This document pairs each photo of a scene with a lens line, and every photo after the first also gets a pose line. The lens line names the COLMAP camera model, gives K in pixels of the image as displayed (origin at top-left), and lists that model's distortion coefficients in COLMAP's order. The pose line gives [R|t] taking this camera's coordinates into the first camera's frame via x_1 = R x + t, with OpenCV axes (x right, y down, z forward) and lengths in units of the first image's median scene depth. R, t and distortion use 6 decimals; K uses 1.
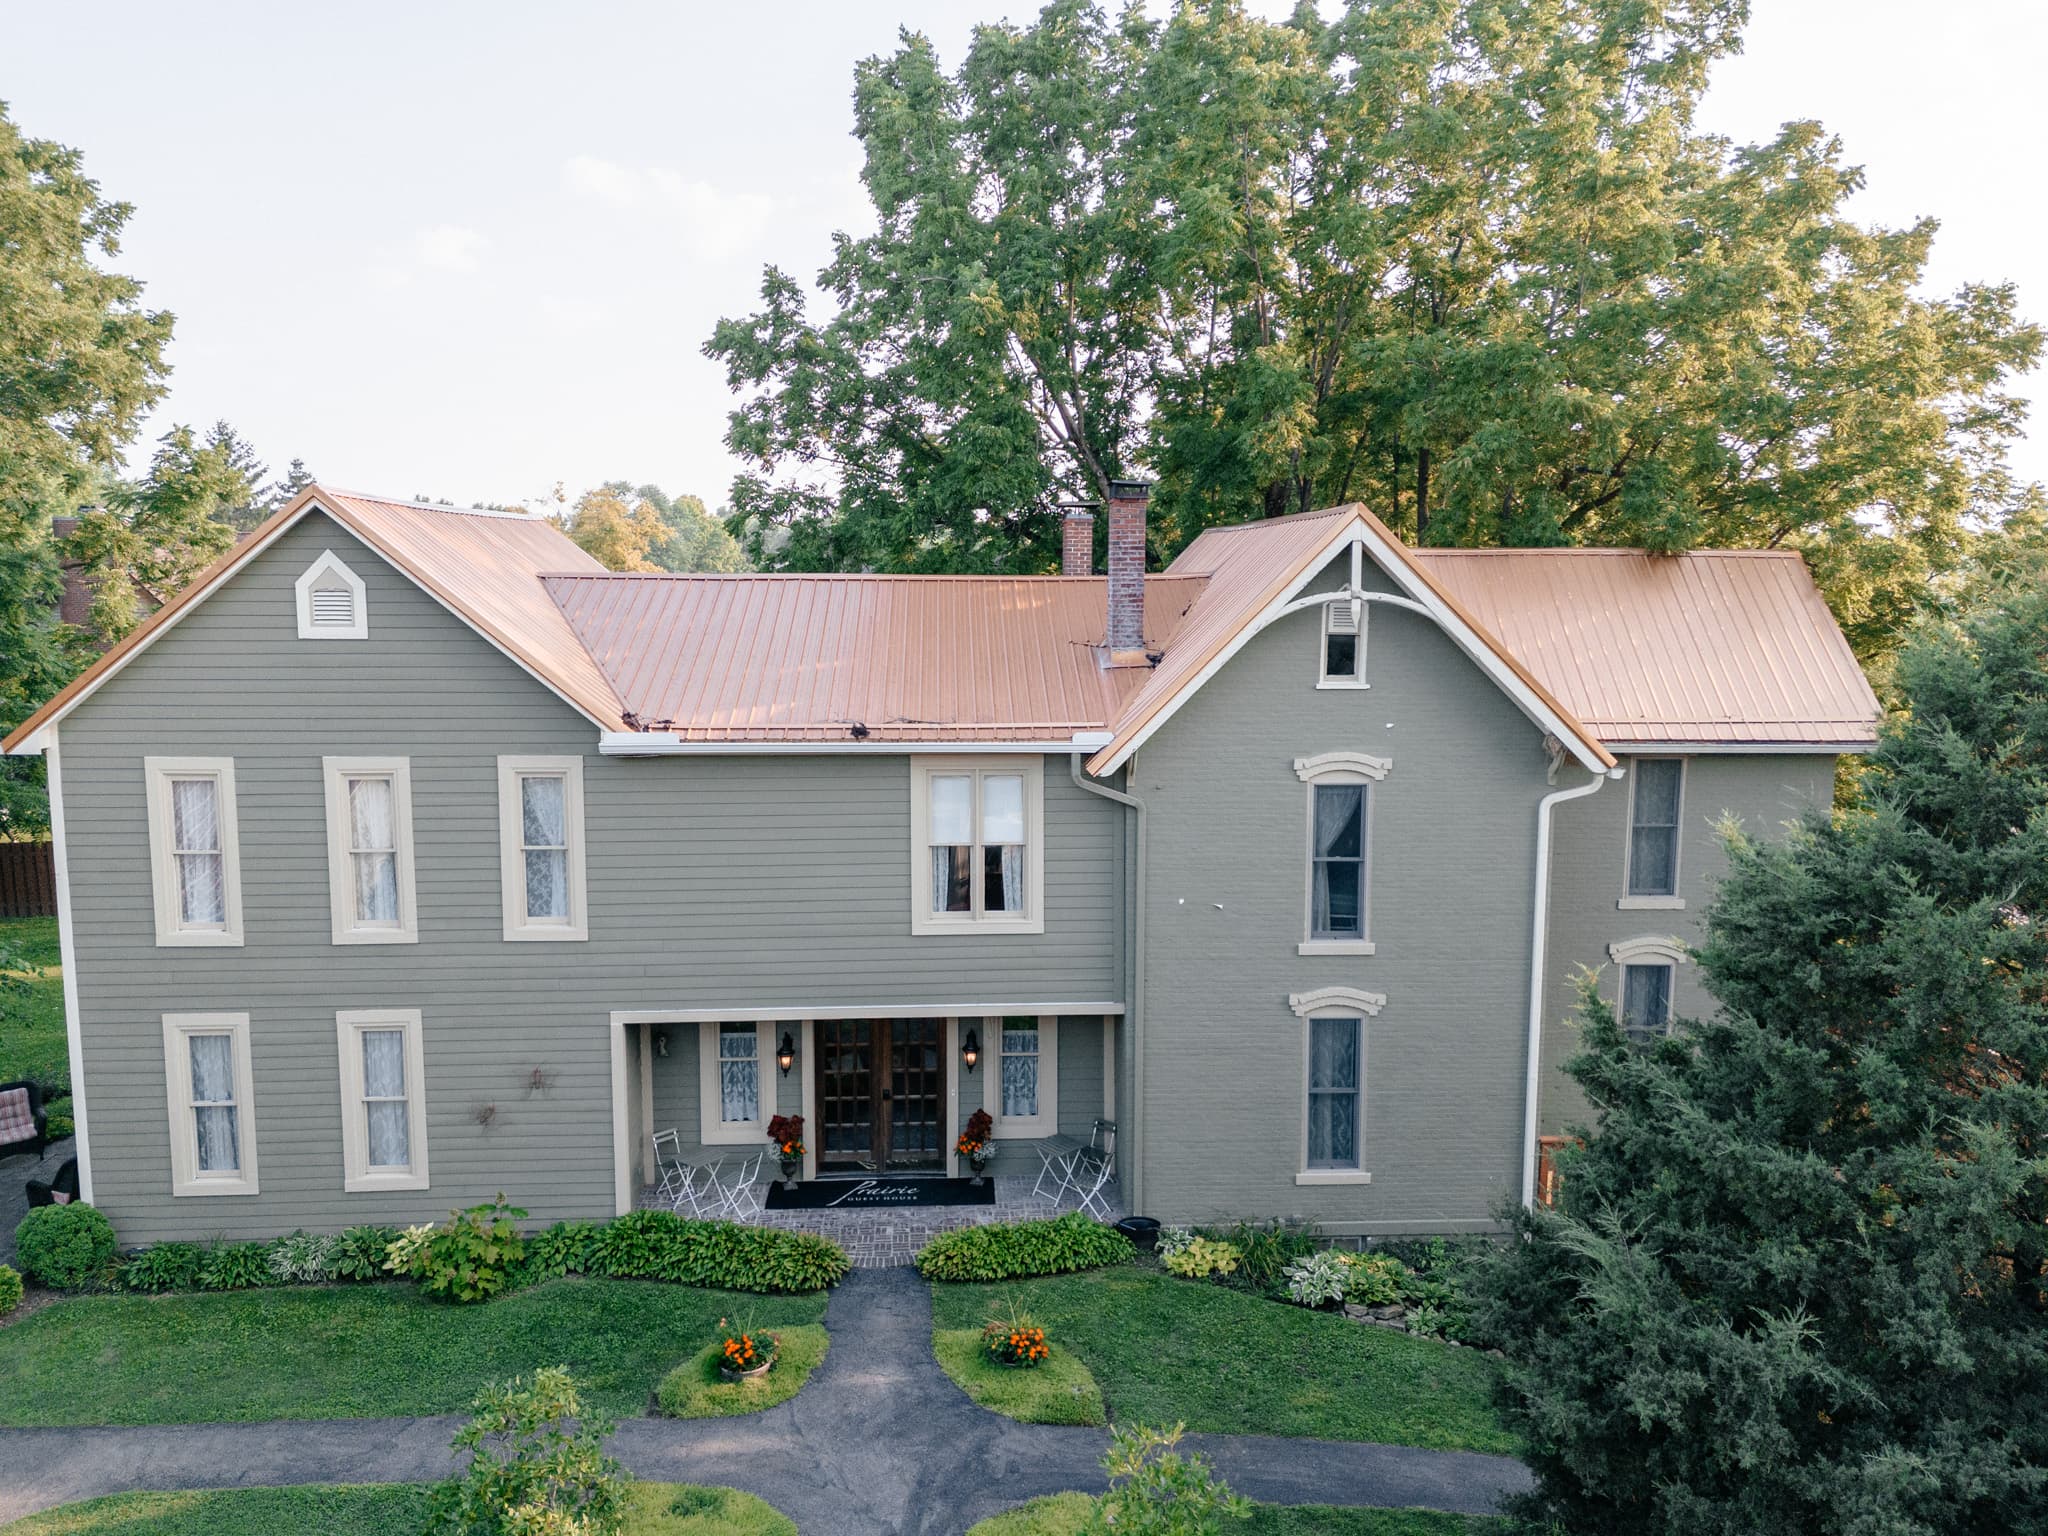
lens RADIAL K [[1515.7, 0, 1024.0], [0, 1515.7, 768.0], [0, 0, 1]] dist [0.057225, -0.063431]
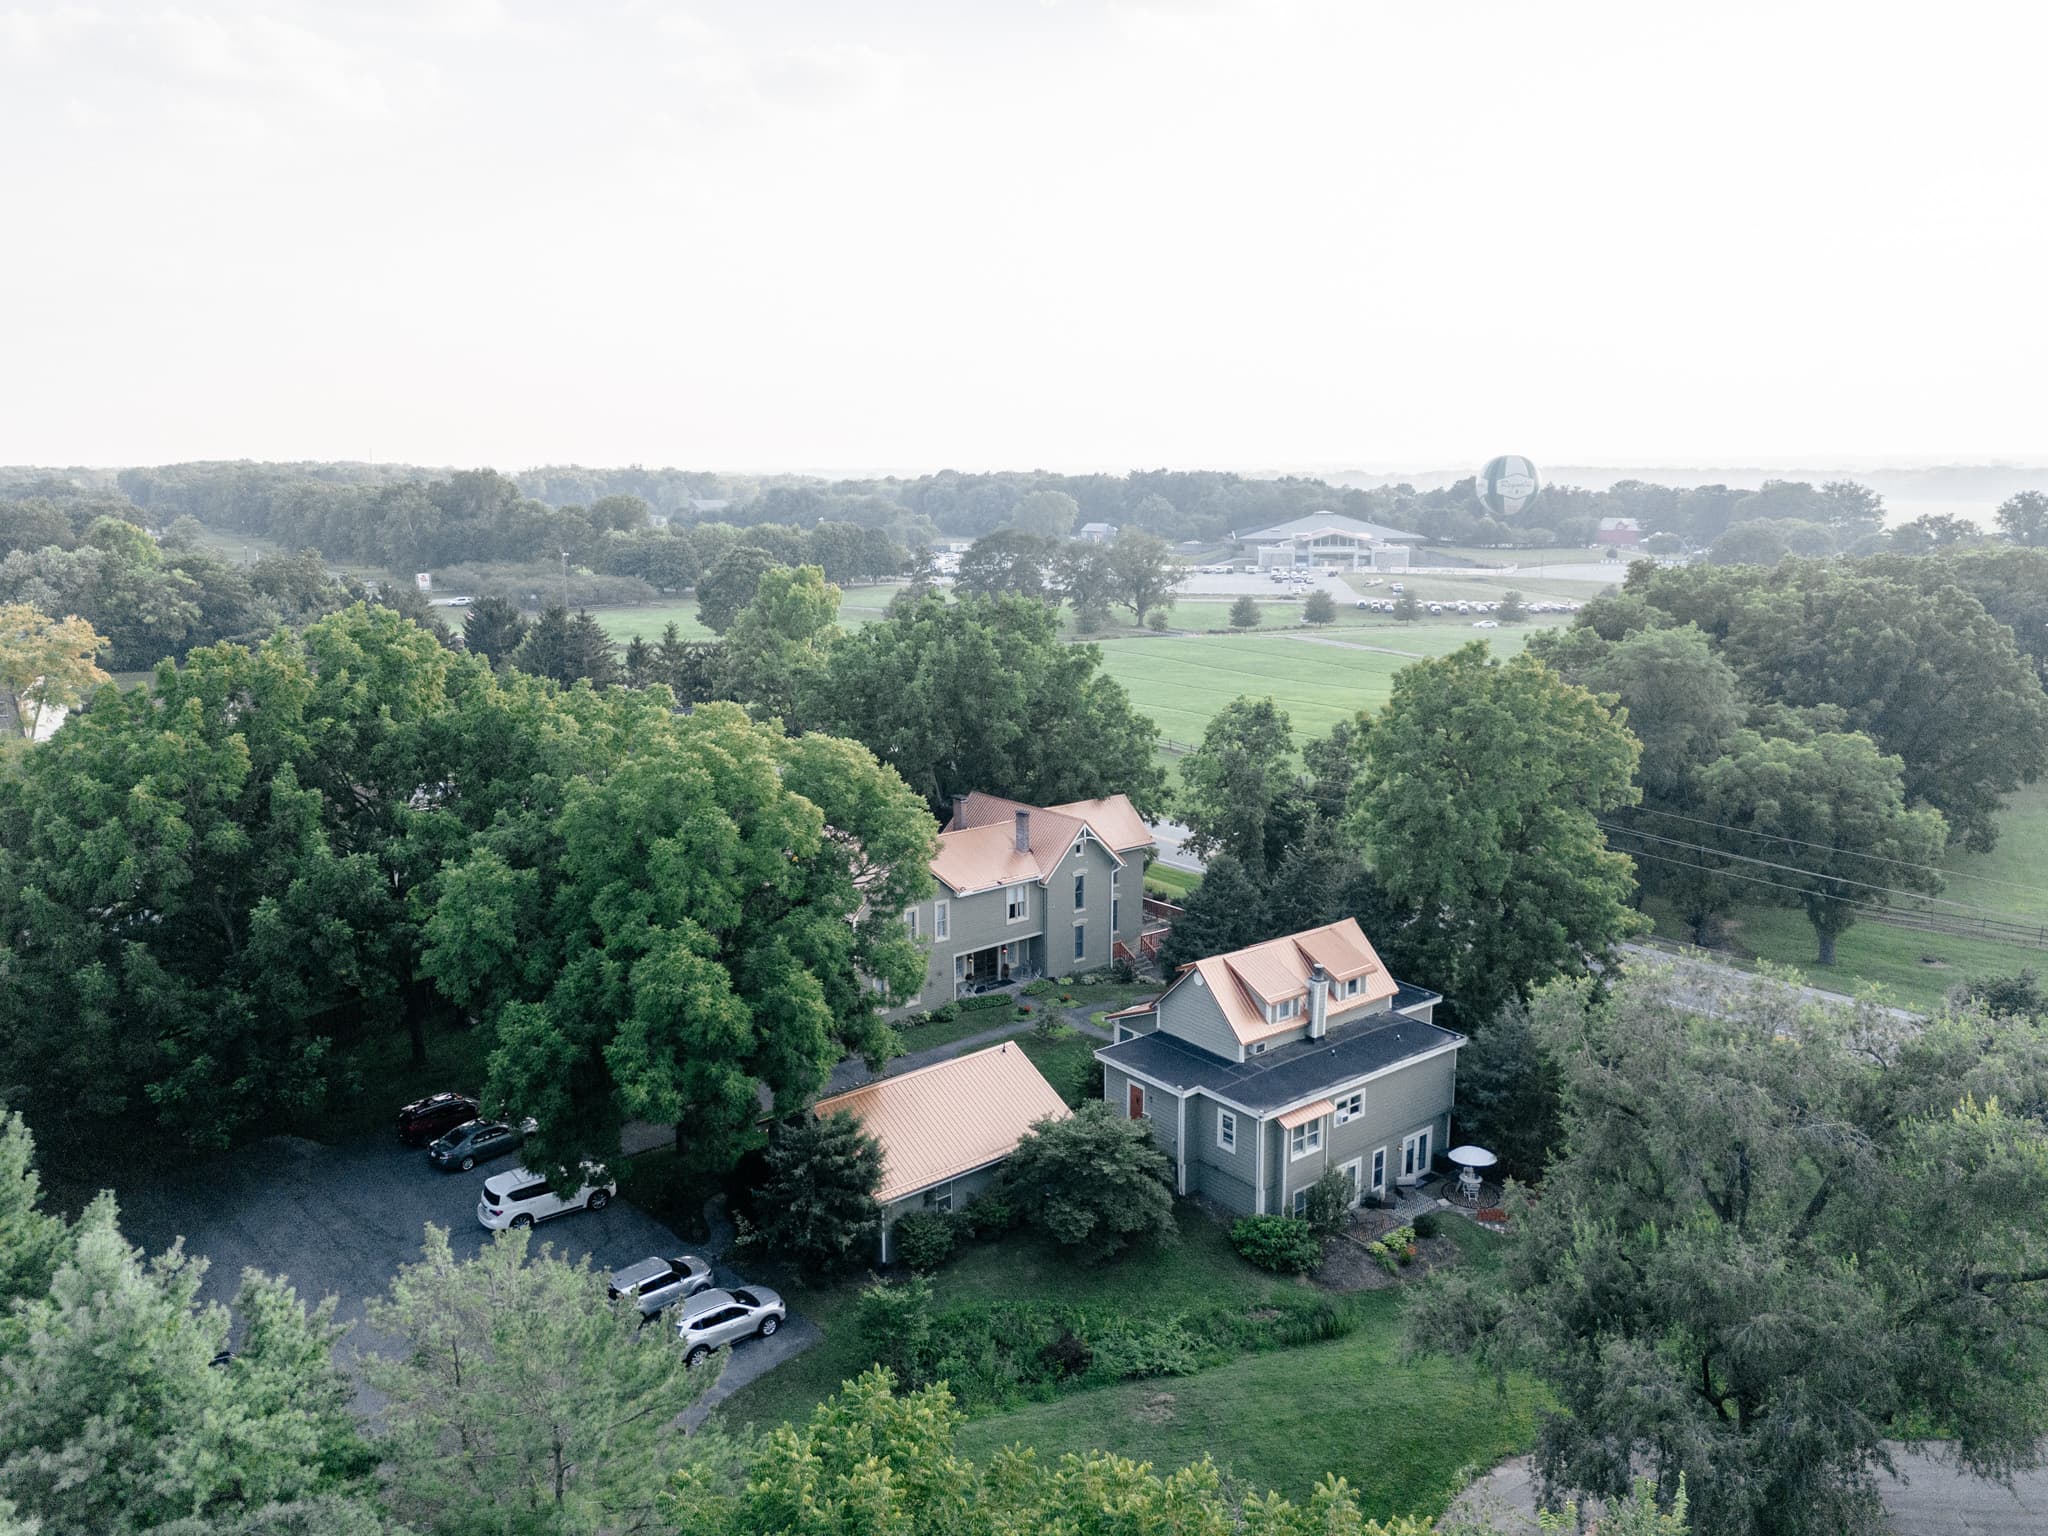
lens RADIAL K [[1515.7, 0, 1024.0], [0, 1515.7, 768.0], [0, 0, 1]] dist [0.057225, -0.063431]
pose [[0.792255, -0.120550, 0.598164, -2.660358], [0.077893, 0.992251, 0.096804, -0.780216], [-0.605198, -0.030101, 0.795505, -2.574833]]
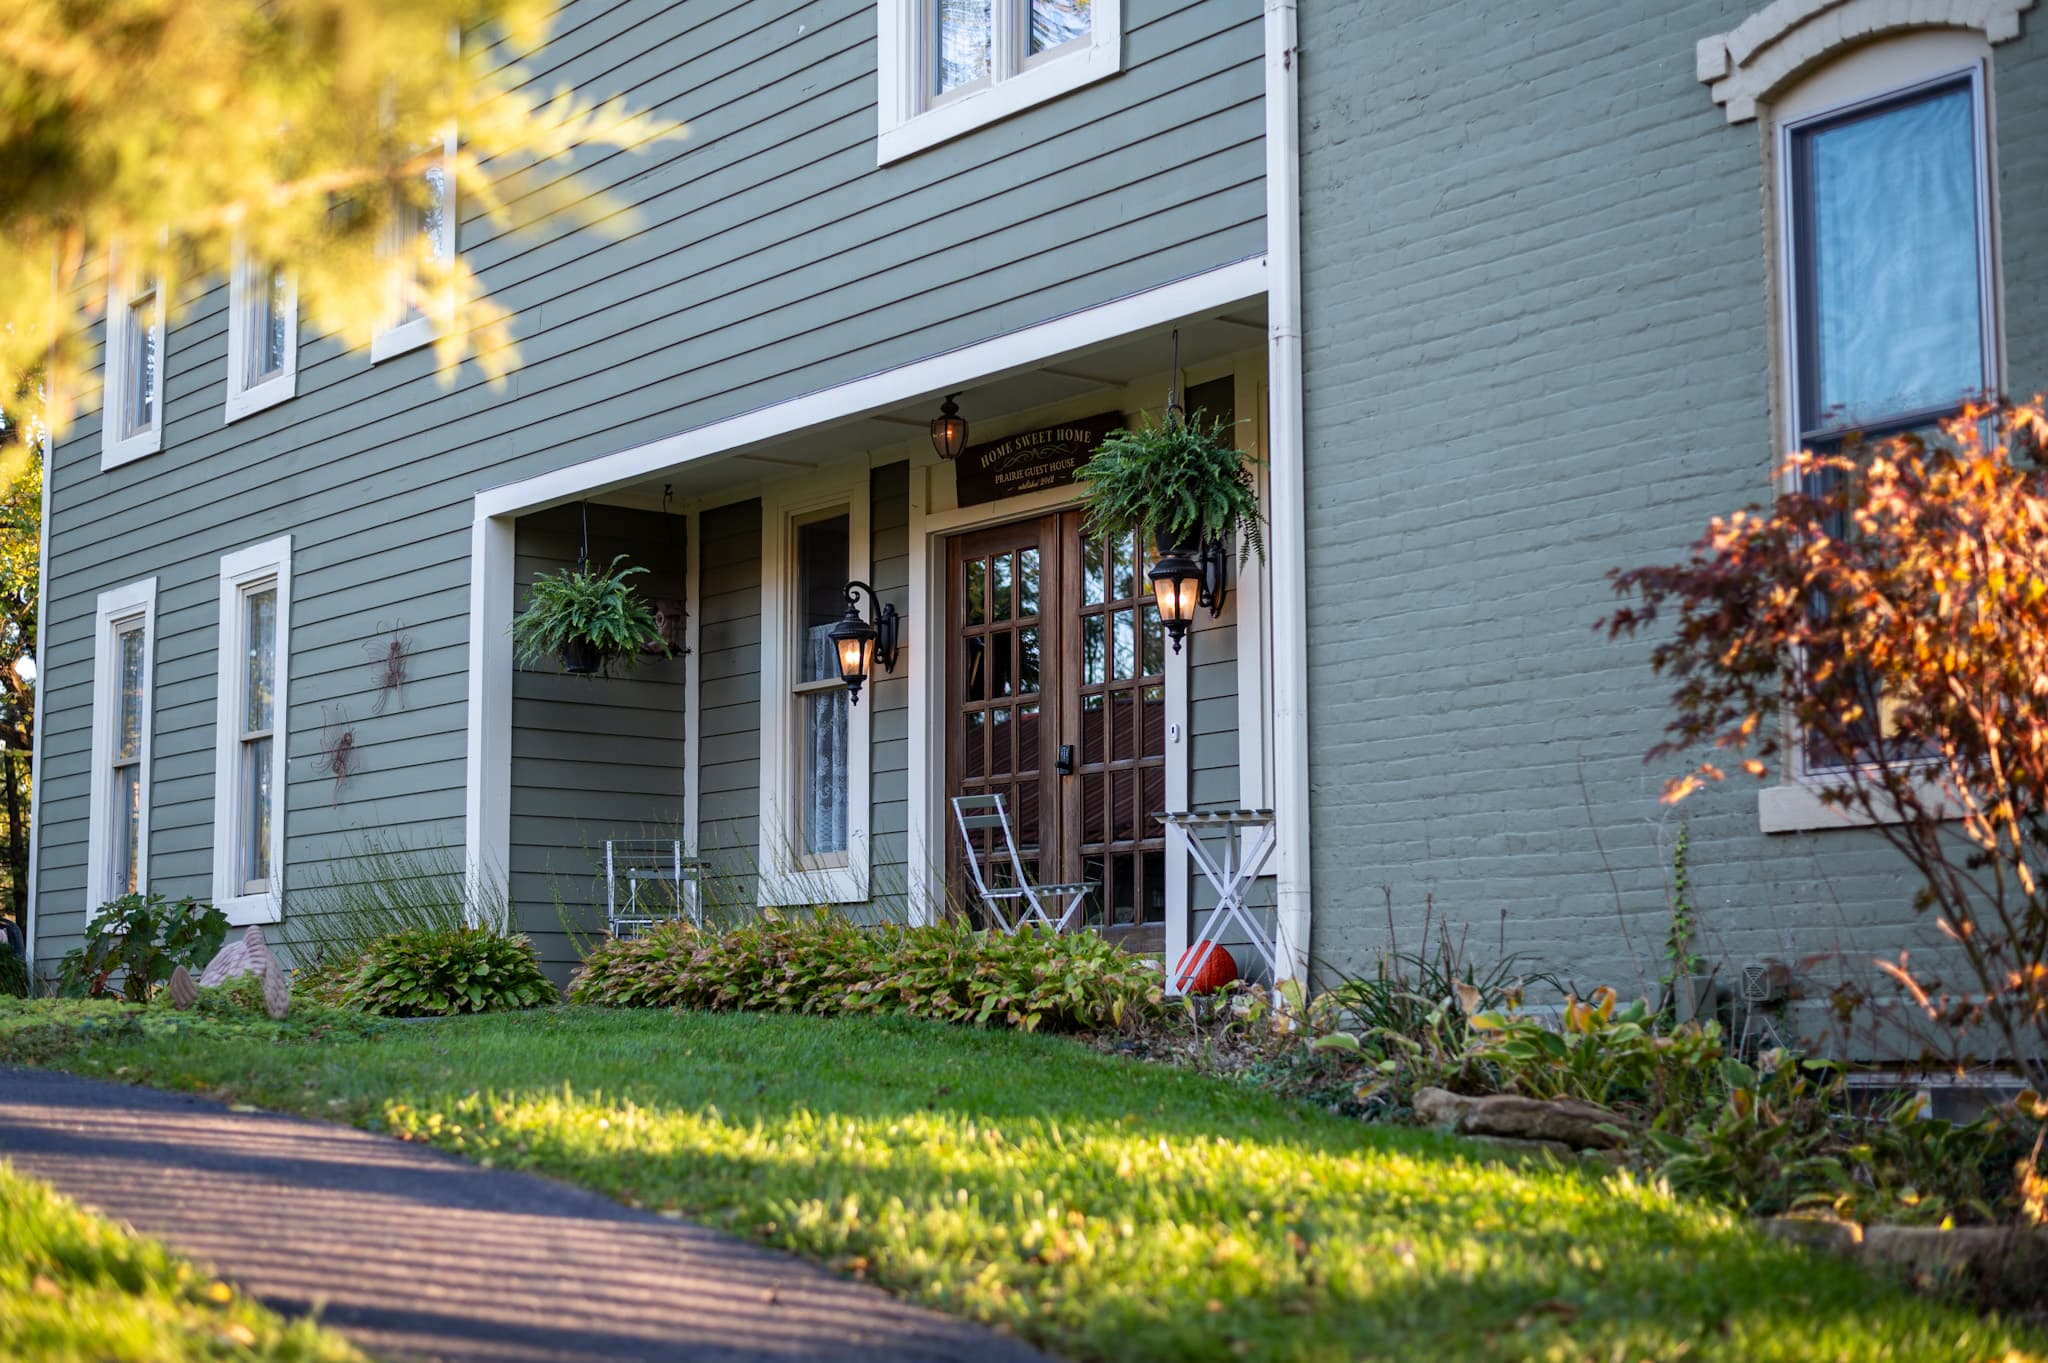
lens RADIAL K [[3003.8, 0, 1024.0], [0, 3003.8, 681.5], [0, 0, 1]] dist [0.001177, 0.008967]
pose [[0.571088, -0.102316, -0.814488, 0.511040], [-0.101201, 0.975858, -0.193545, 0.364007], [0.814627, 0.192959, 0.546946, 0.673567]]
